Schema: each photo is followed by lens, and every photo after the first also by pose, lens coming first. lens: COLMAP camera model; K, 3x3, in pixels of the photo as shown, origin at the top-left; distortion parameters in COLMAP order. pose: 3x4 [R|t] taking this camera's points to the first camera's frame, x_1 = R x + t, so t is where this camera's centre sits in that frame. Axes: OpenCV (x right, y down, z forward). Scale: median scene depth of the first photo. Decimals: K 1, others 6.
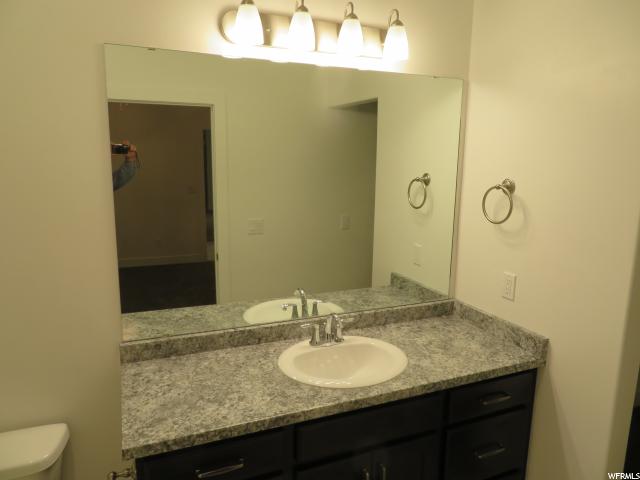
lens RADIAL K [[459.8, 0, 322.7], [0, 459.8, 238.8], [0, 0, 1]] dist [-0.007019, 0.003559]
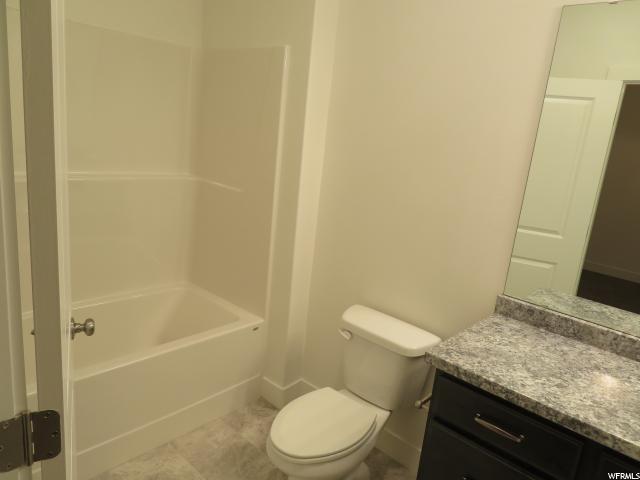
lens RADIAL K [[459.8, 0, 320.9], [0, 459.8, 240.7], [0, 0, 1]] dist [-0.007019, 0.003559]
pose [[0.394494, 0.232893, -0.888896, 0.330360], [-0.253822, 0.957331, 0.138177, 0.069992], [0.883147, 0.171111, 0.436774, 0.150398]]
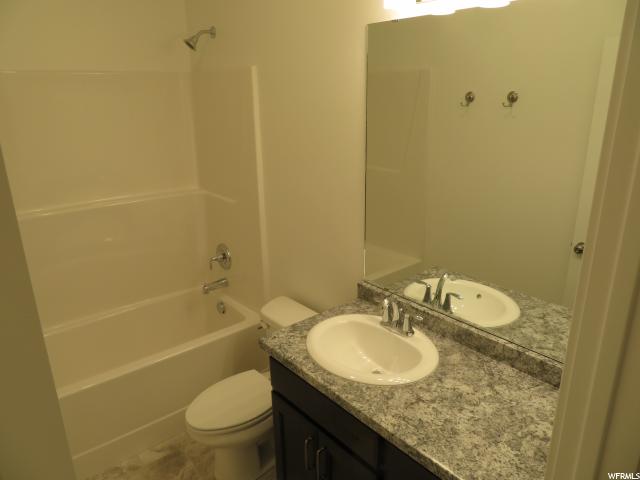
lens RADIAL K [[459.8, 0, 319.5], [0, 459.8, 243.9], [0, 0, 1]] dist [-0.007019, 0.003559]
pose [[0.270178, 0.281147, -0.920848, 0.801924], [-0.140869, 0.957667, 0.251057, -0.177163], [0.952449, 0.061889, 0.298345, 0.612308]]
